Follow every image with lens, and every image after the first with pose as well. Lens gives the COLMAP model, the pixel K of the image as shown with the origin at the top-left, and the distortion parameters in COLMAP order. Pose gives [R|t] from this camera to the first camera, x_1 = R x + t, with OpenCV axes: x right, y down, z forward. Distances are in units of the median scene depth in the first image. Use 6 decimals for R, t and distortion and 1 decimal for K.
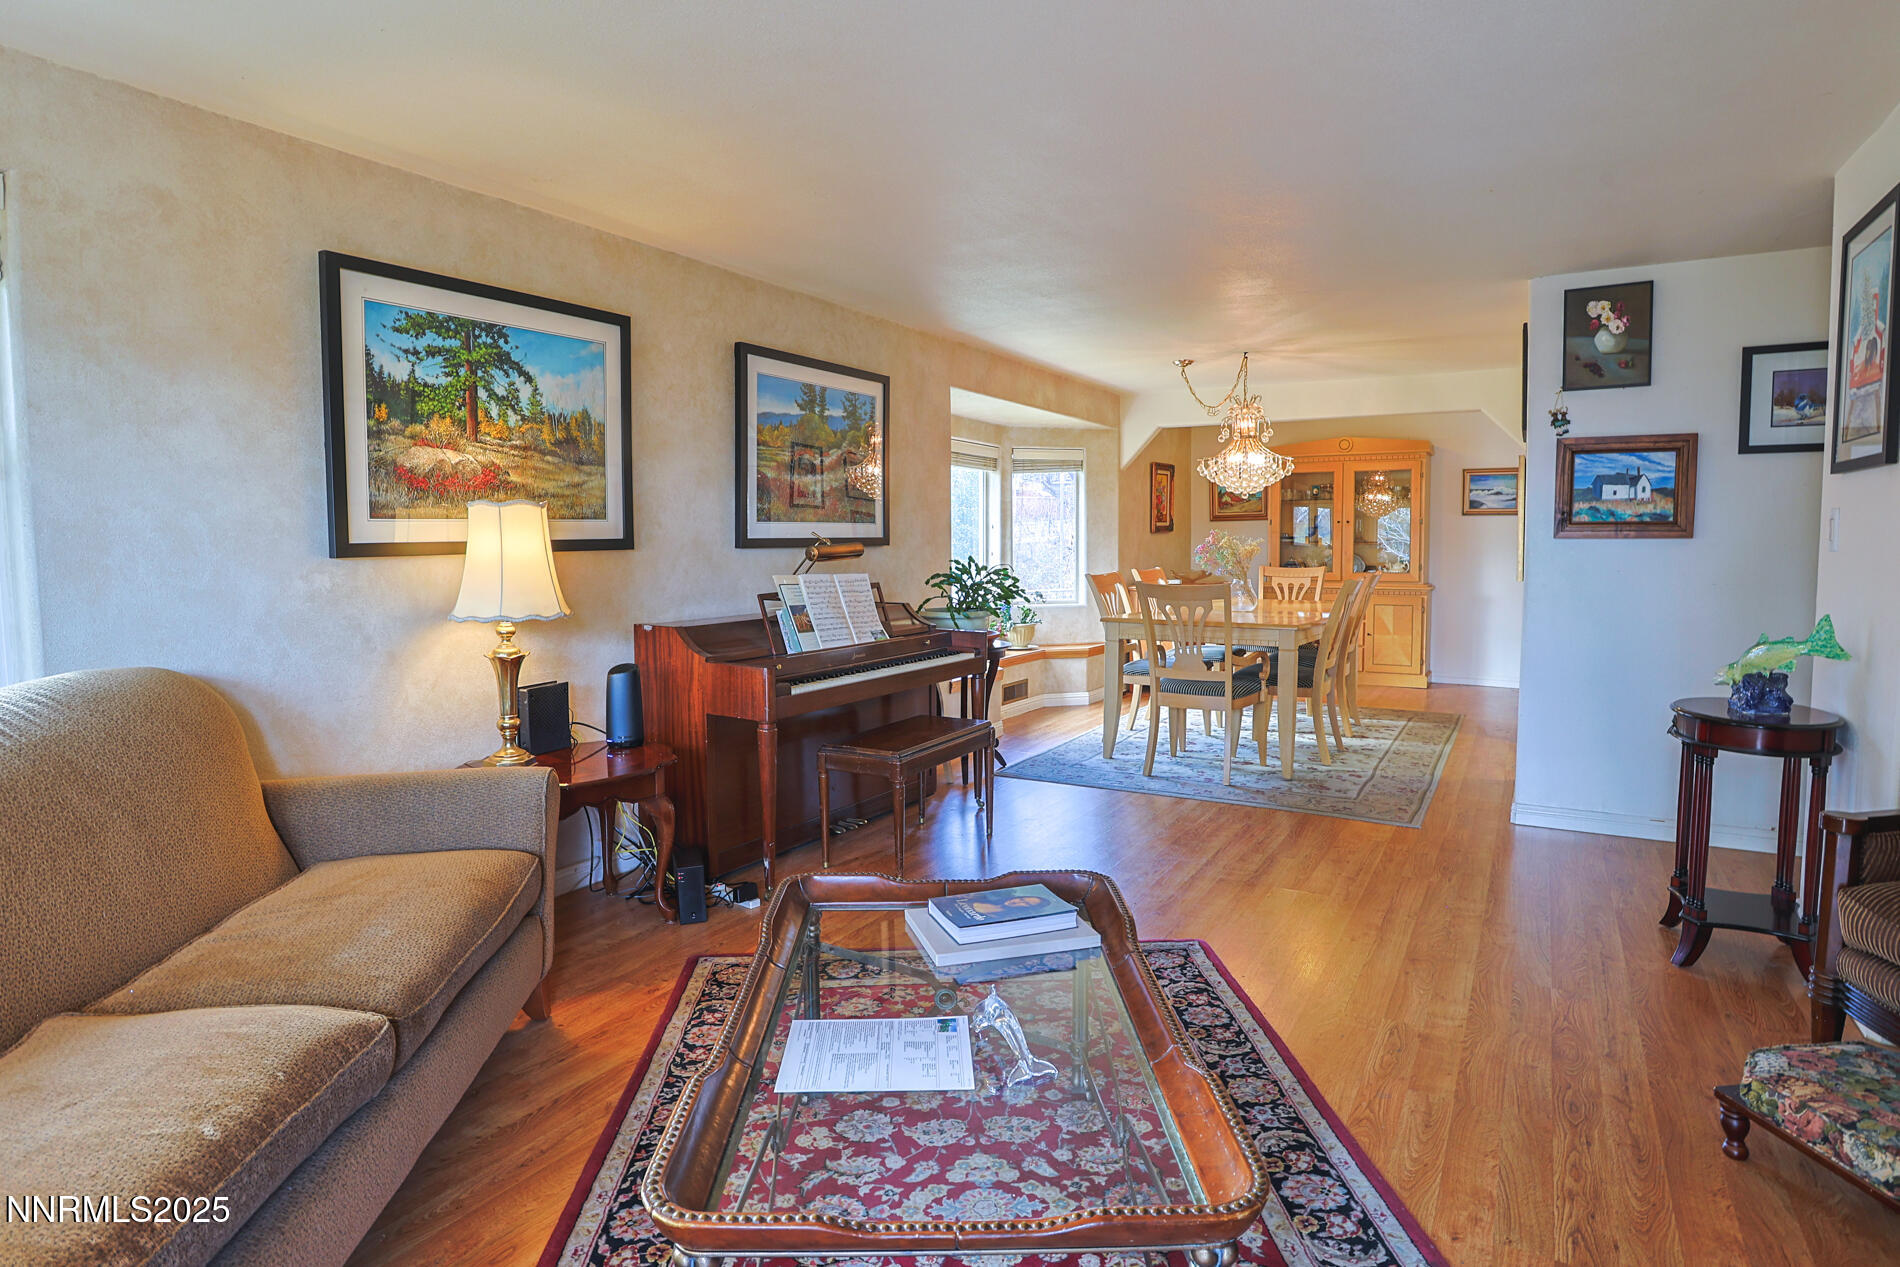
lens RADIAL K [[1035.2, 0, 952.6], [0, 1035.2, 602.6], [0, 0, 1]] dist [-0.070638, 0.036031]
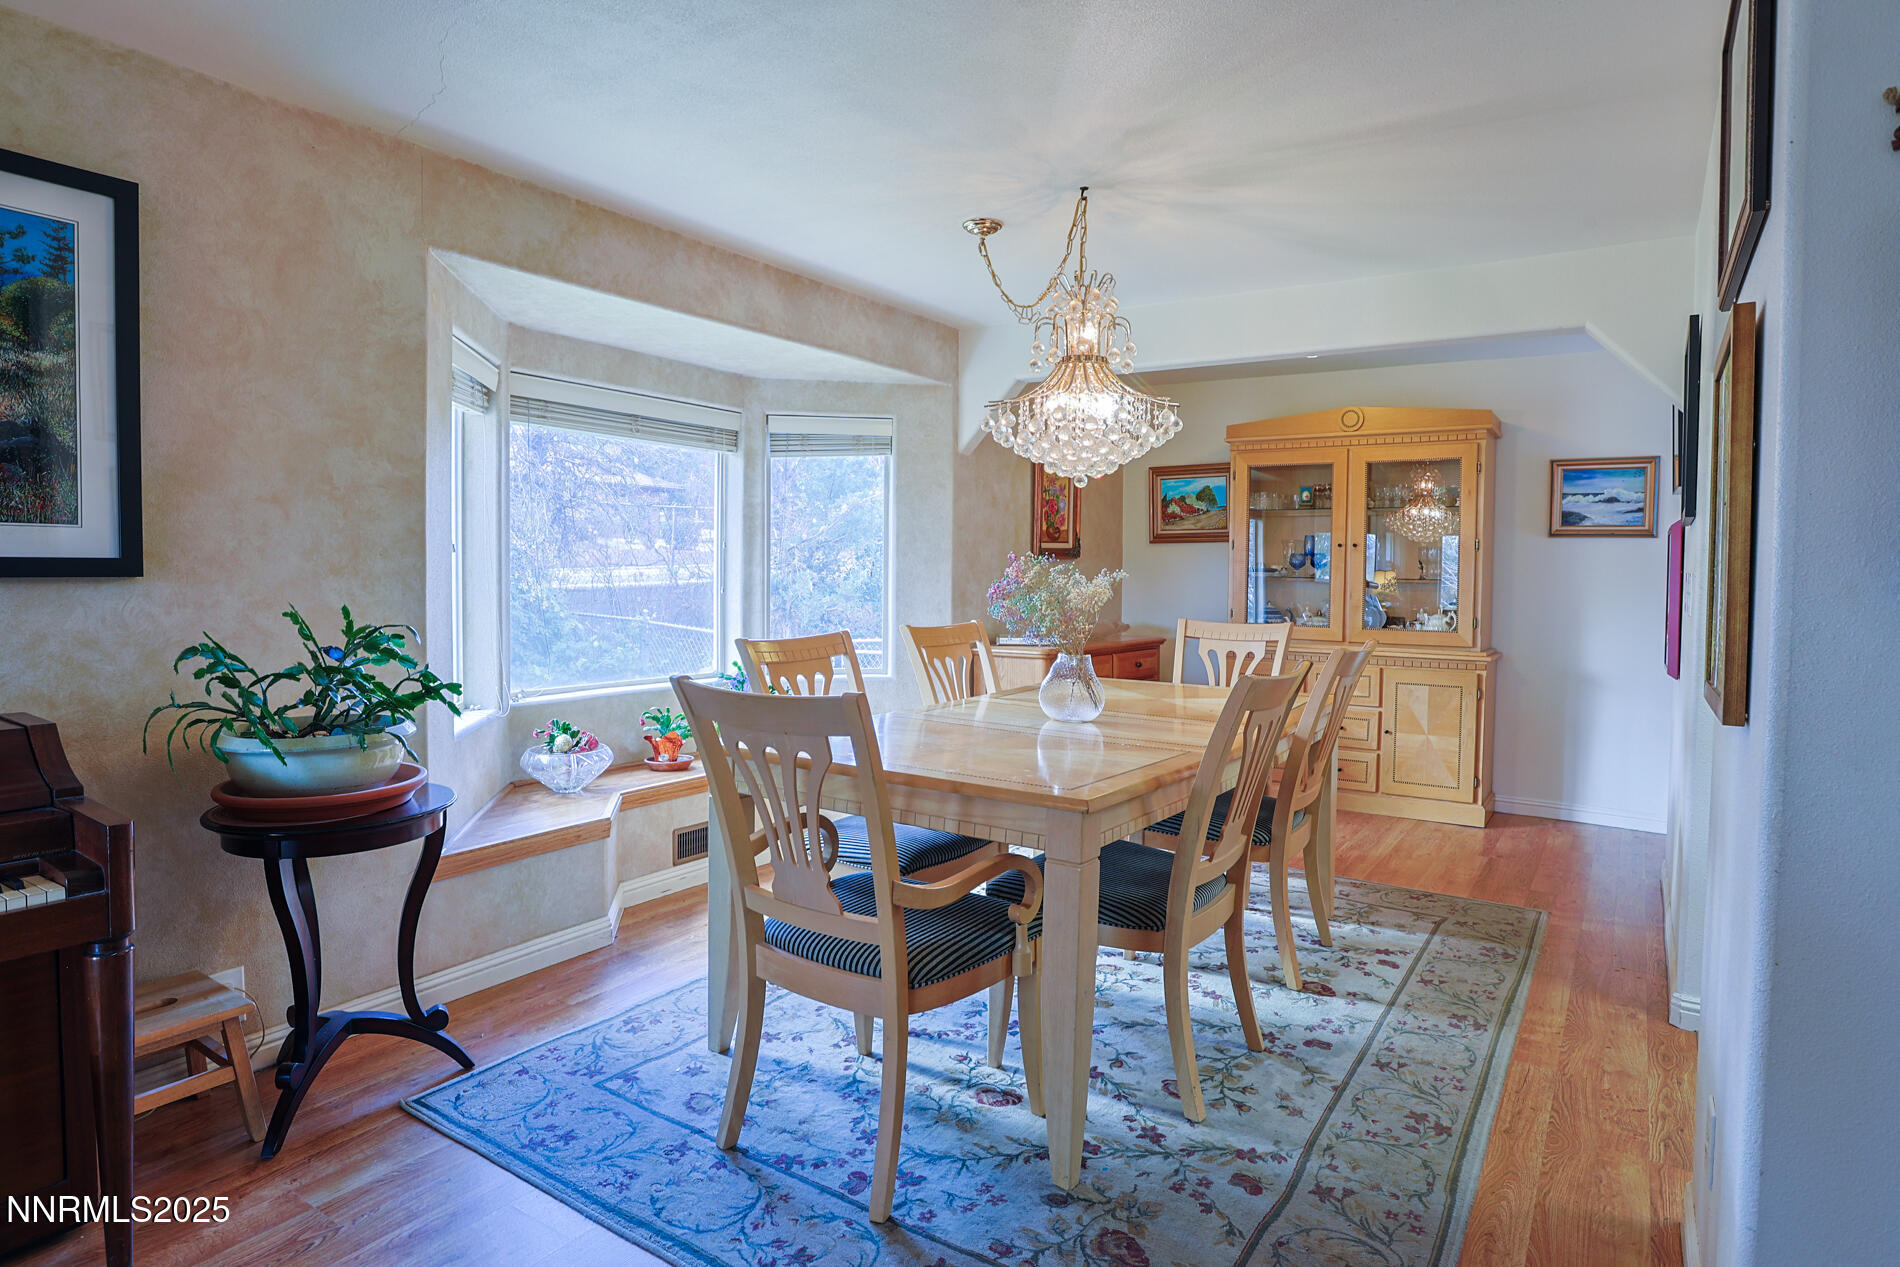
lens RADIAL K [[1035.2, 0, 952.6], [0, 1035.2, 602.6], [0, 0, 1]] dist [-0.070638, 0.036031]
pose [[0.997315, 0.018241, -0.070925, 0.205087], [-0.019972, 0.999518, -0.023767, -0.027480], [0.070458, 0.025120, 0.997198, 0.404557]]
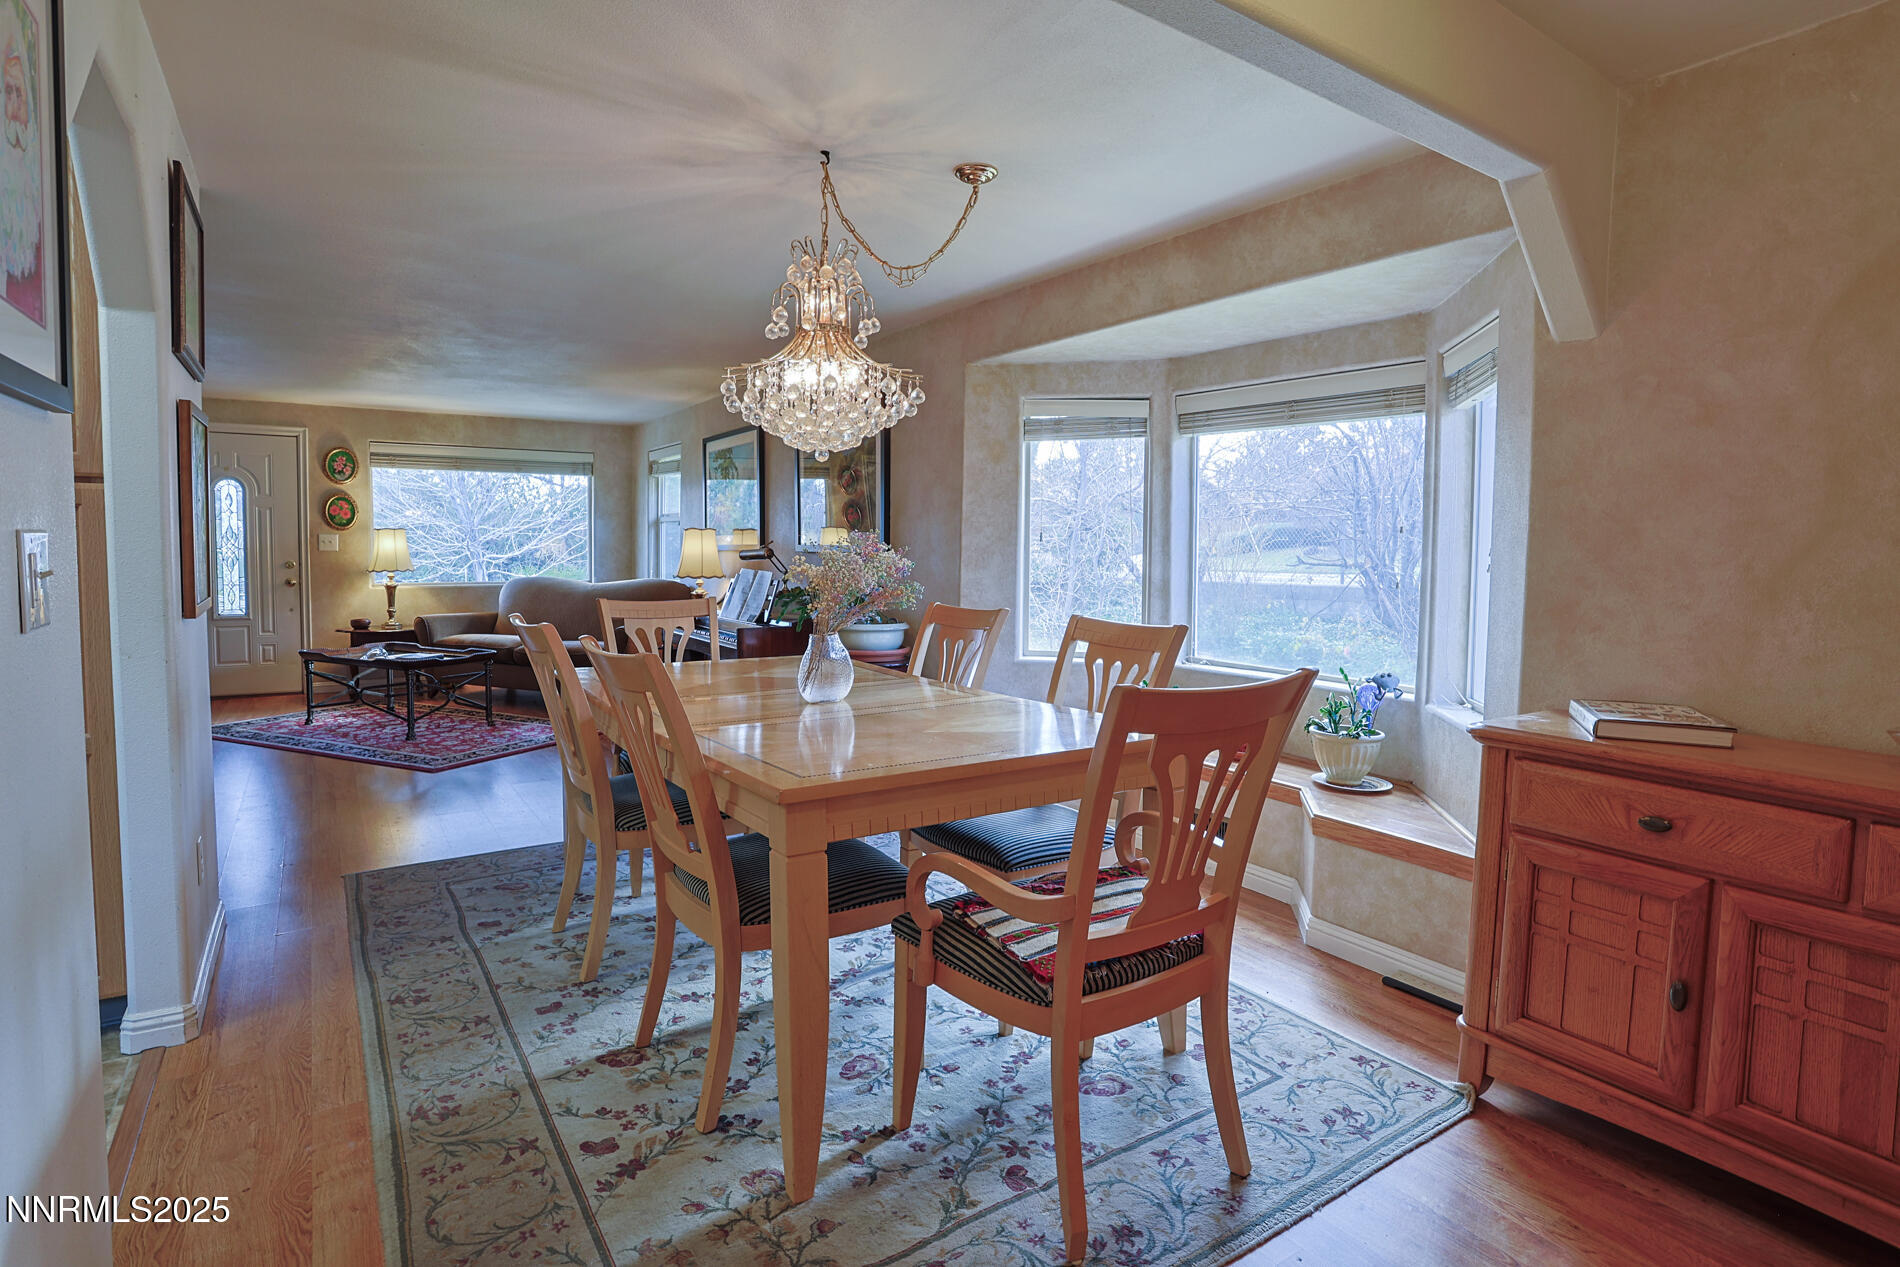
lens RADIAL K [[949.0, 0, 951.5], [0, 949.0, 600.3], [0, 0, 1]] dist [-0.089287, 0.046853]
pose [[-0.427424, 0.052052, -0.902551, 0.518556], [-0.063411, 0.994156, 0.087365, -0.064371], [0.901825, 0.094573, -0.421626, 0.988906]]
